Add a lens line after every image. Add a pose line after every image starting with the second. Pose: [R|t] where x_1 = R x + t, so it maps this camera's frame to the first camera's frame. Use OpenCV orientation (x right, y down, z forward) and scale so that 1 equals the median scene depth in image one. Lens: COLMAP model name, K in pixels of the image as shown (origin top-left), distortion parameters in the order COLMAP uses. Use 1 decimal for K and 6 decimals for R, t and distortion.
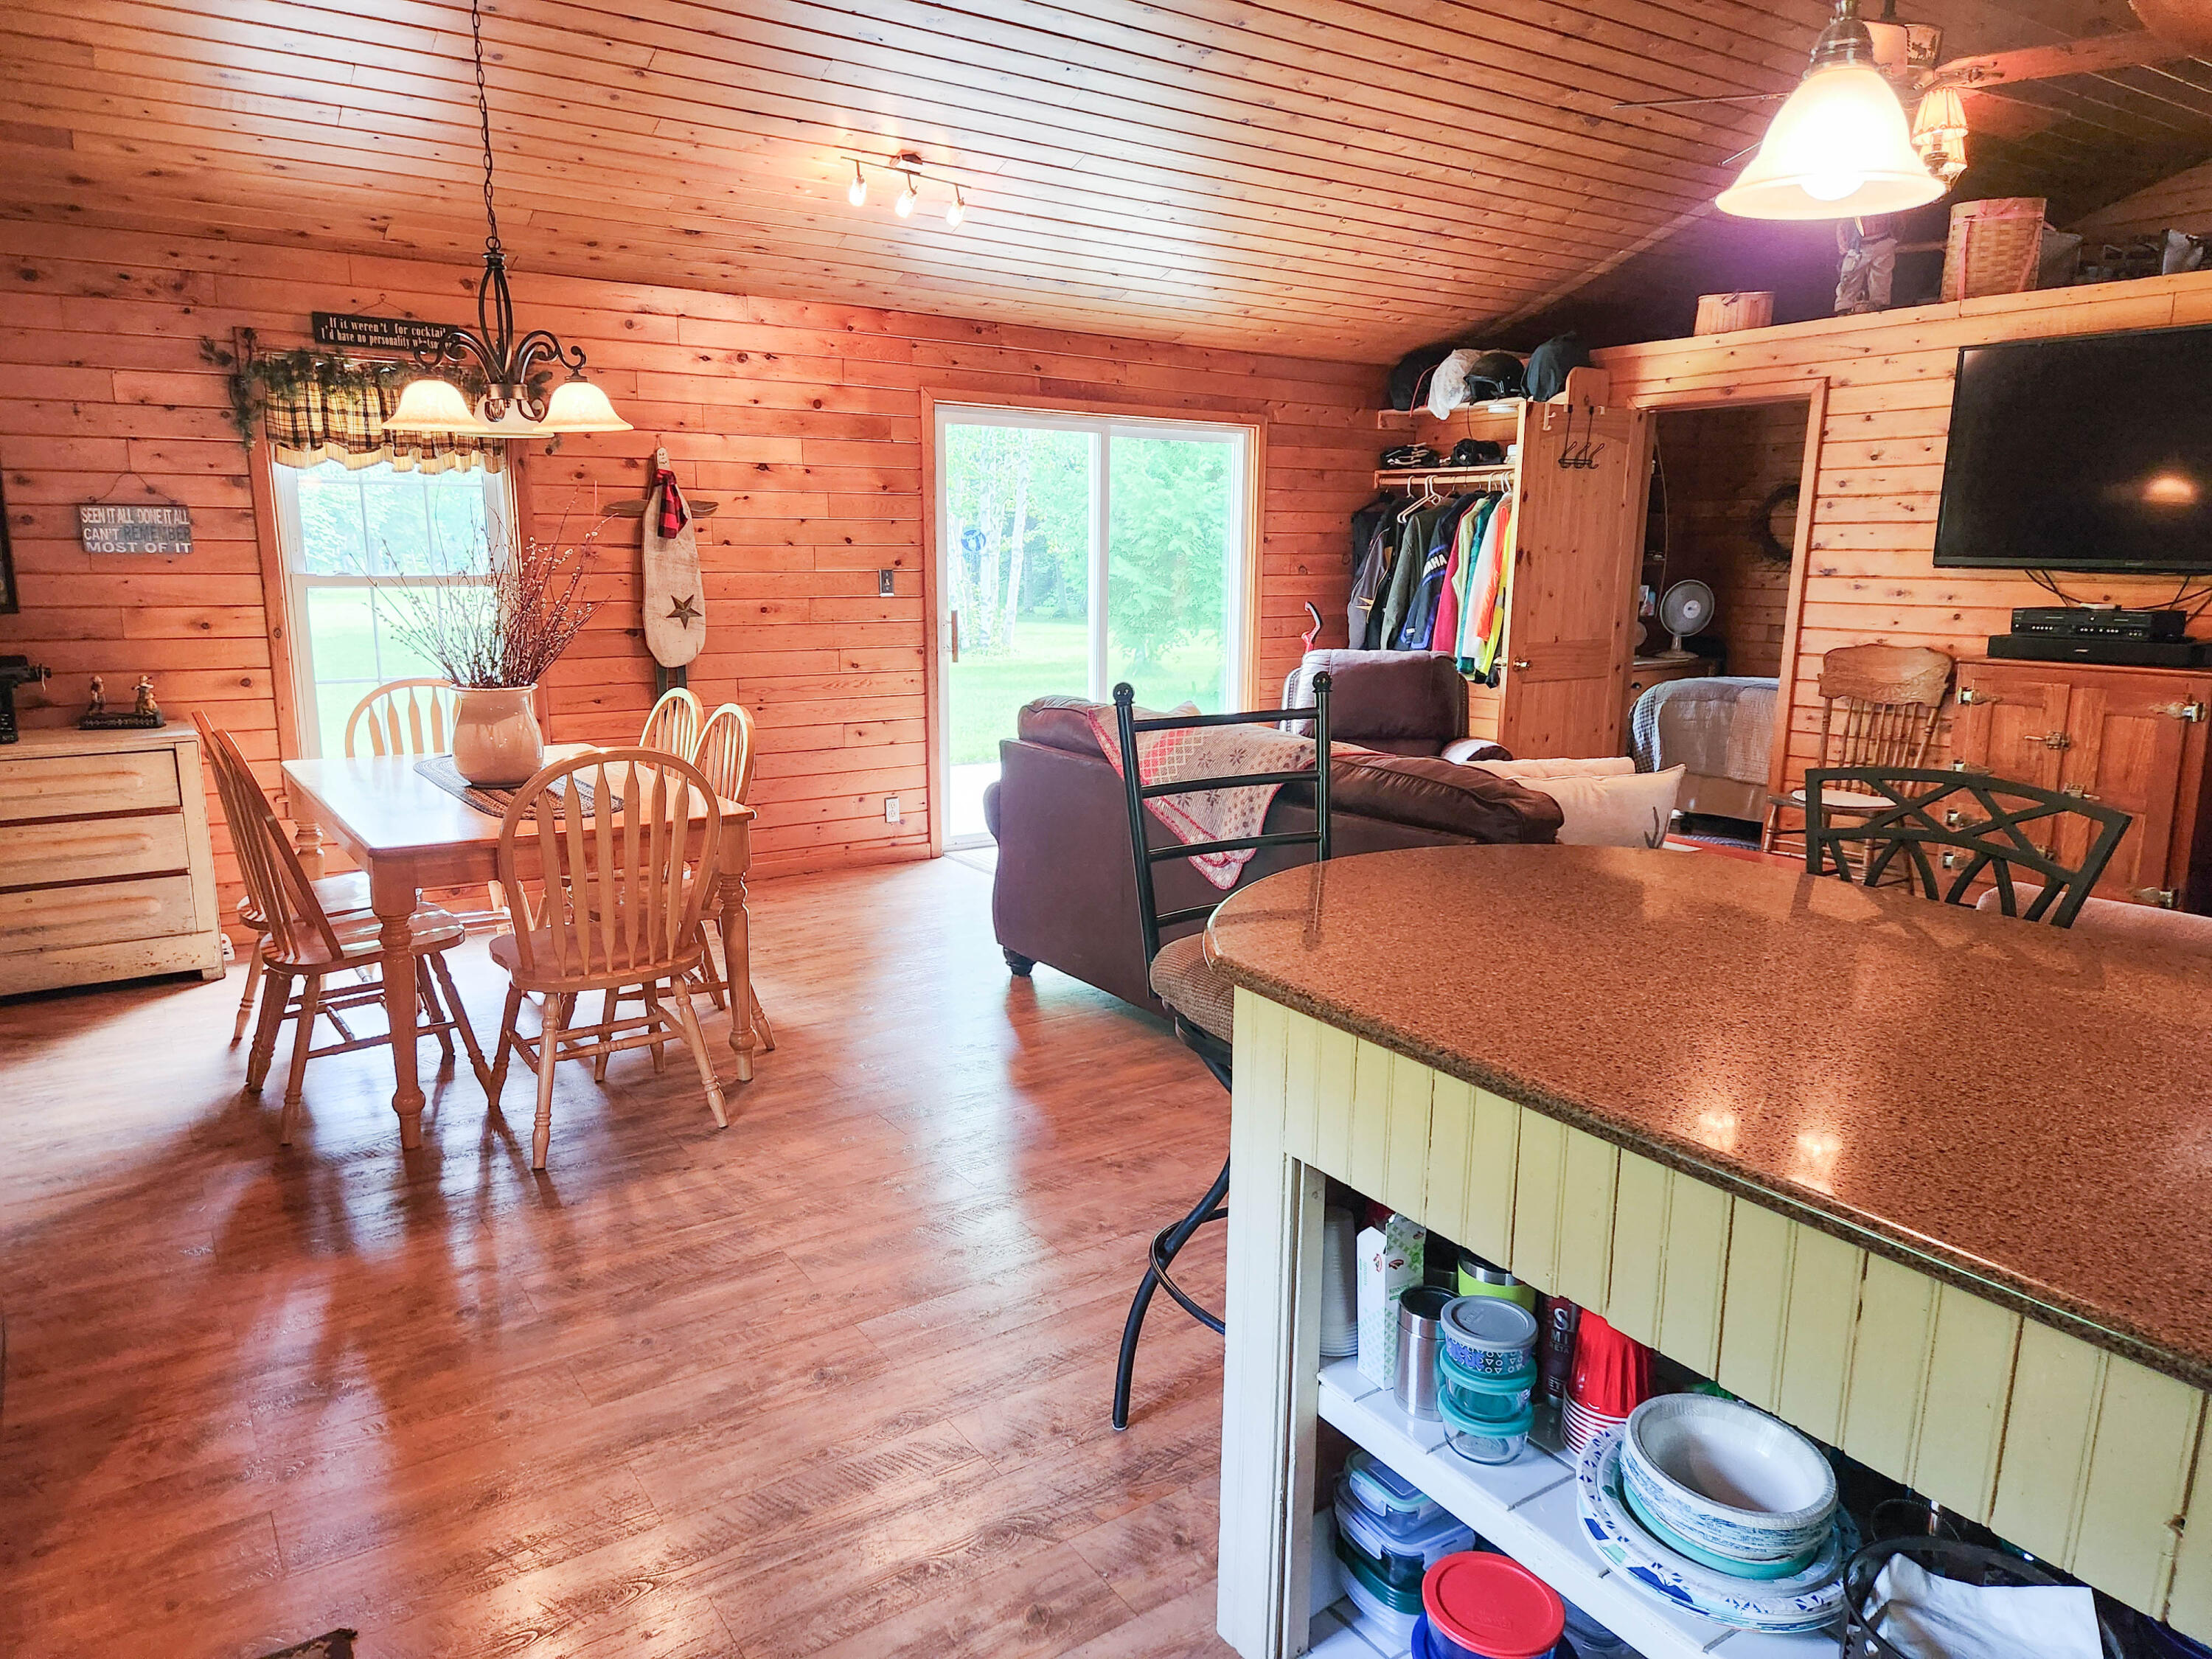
lens RADIAL K [[1486.5, 0, 1116.8], [0, 1486.5, 825.7], [0, 0, 1]] dist [0.024714, -0.026230]
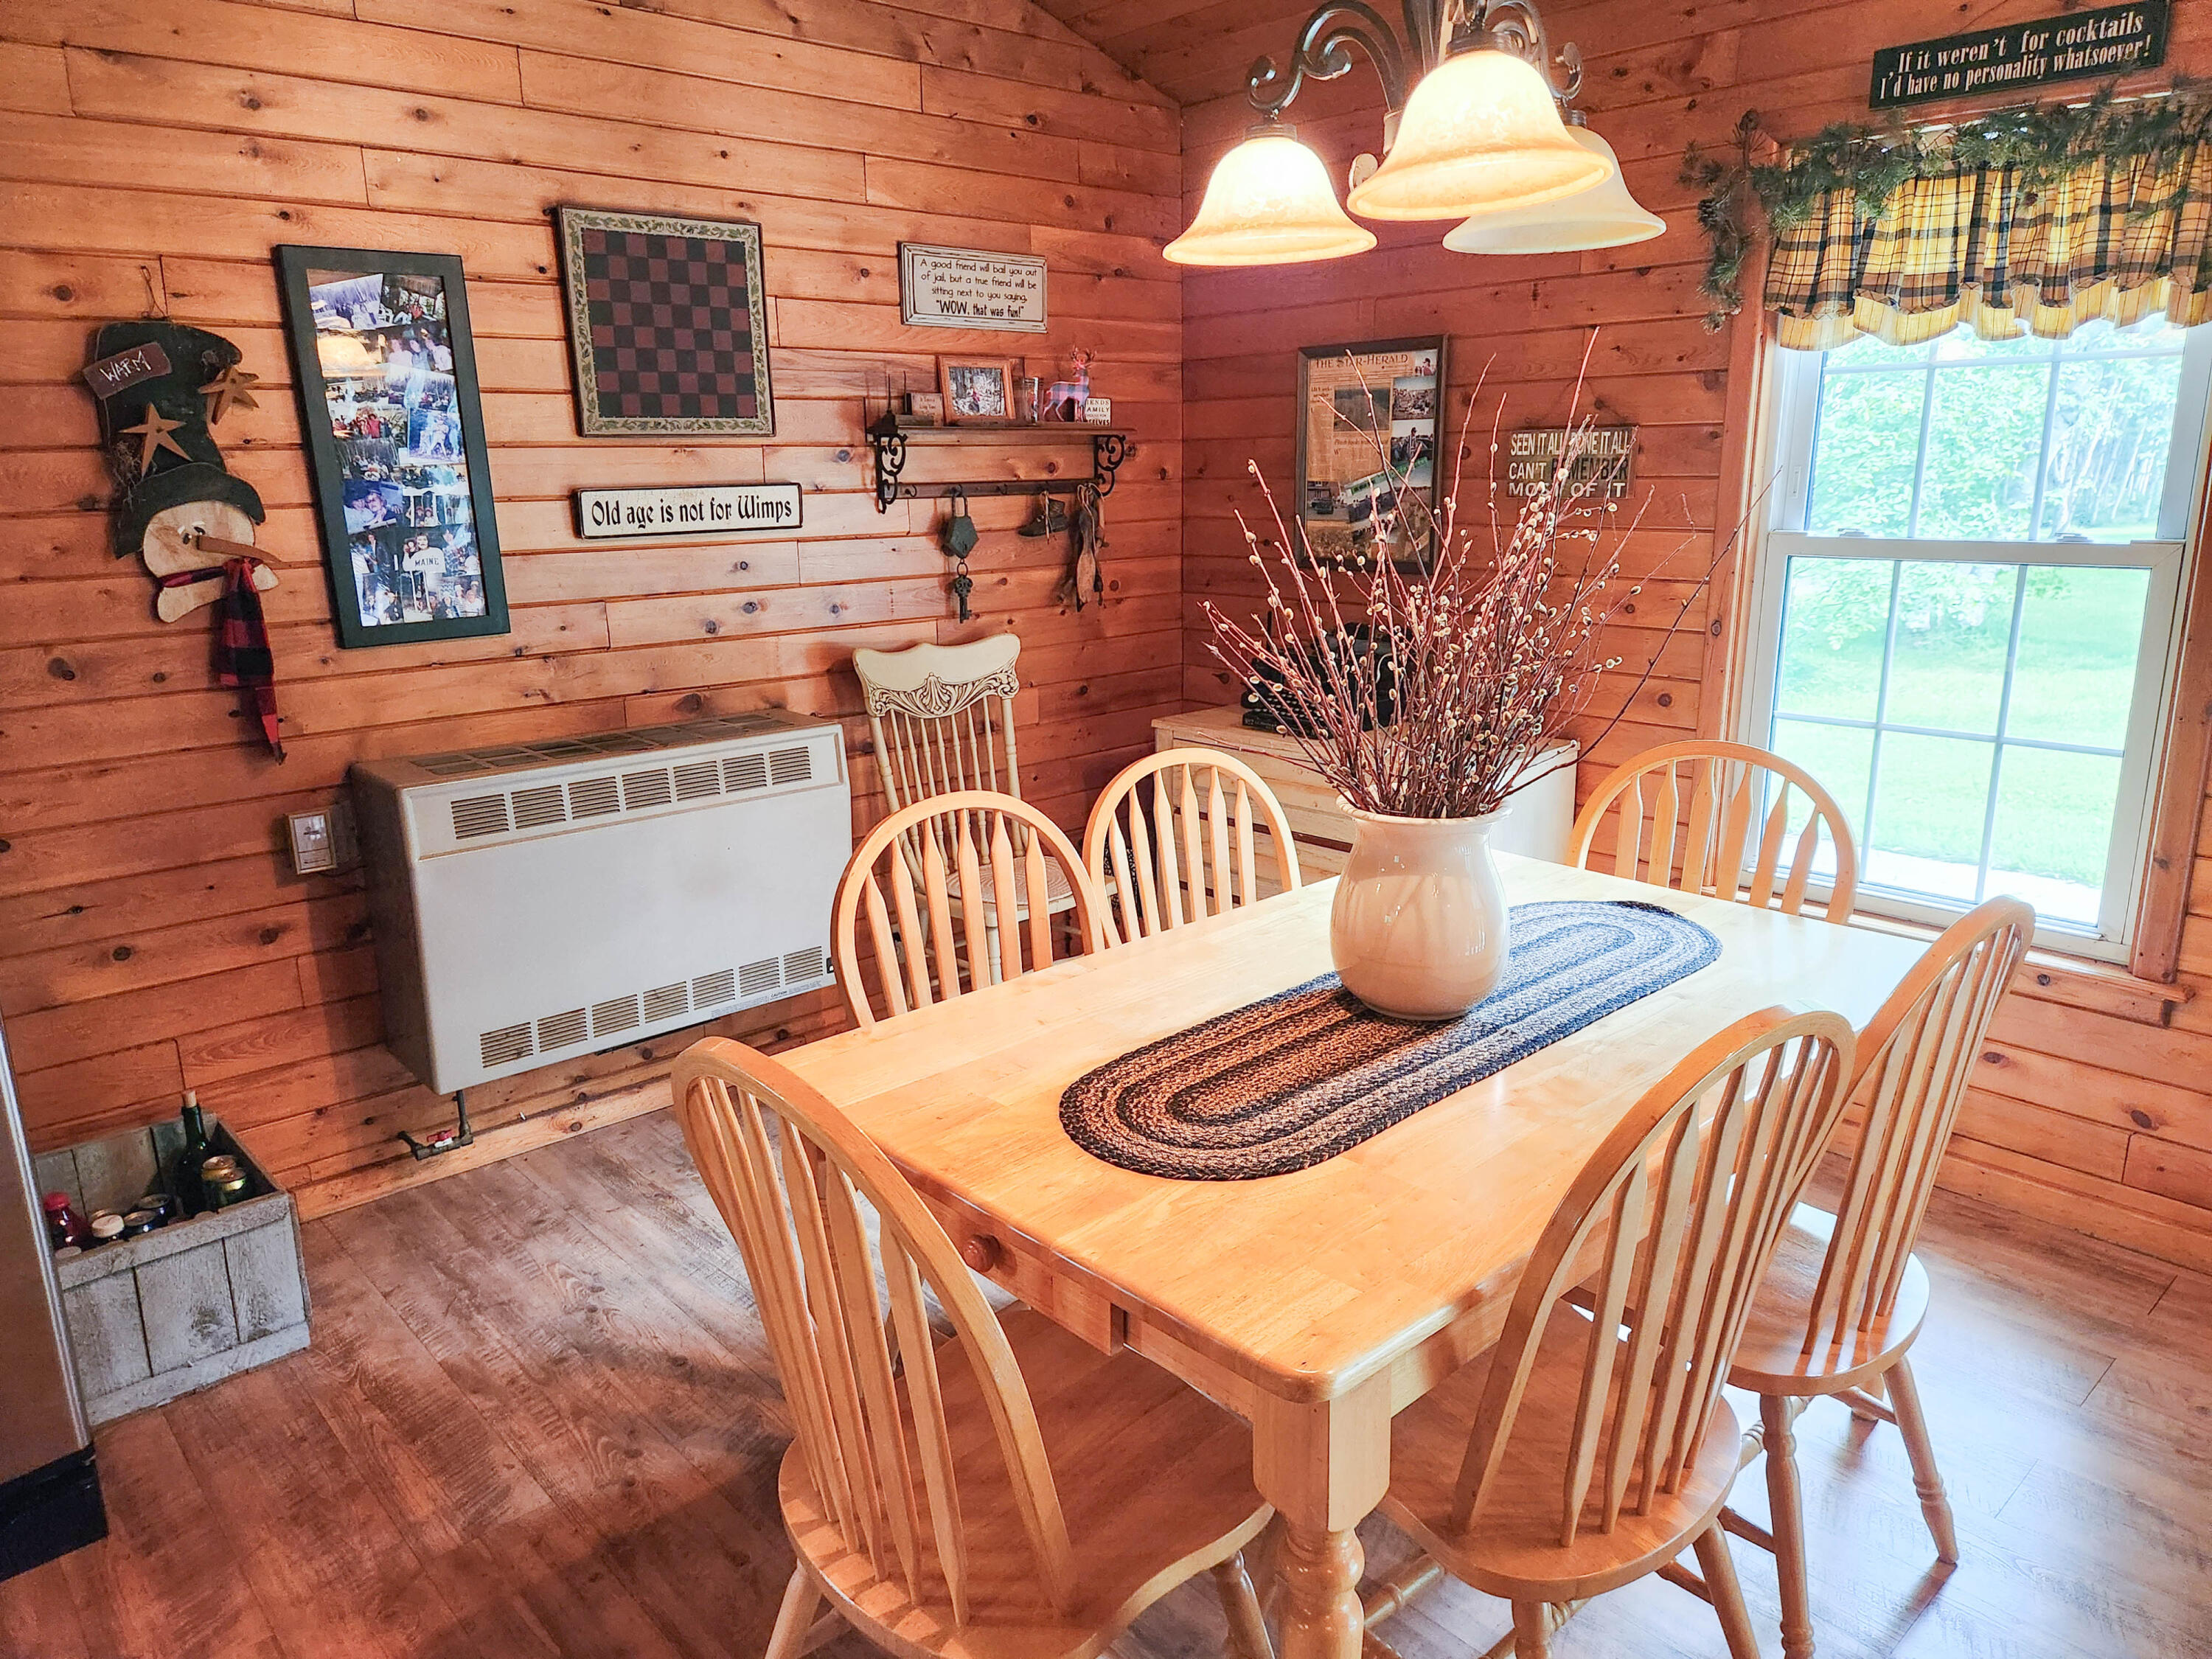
lens RADIAL K [[1486.5, 0, 1102.2], [0, 1486.5, 829.7], [0, 0, 1]] dist [0.024714, -0.026230]
pose [[0.130758, 0.226899, -0.965101, 0.011885], [-0.174997, 0.963456, 0.202802, -0.110911], [0.975847, 0.142372, 0.165686, 0.567635]]
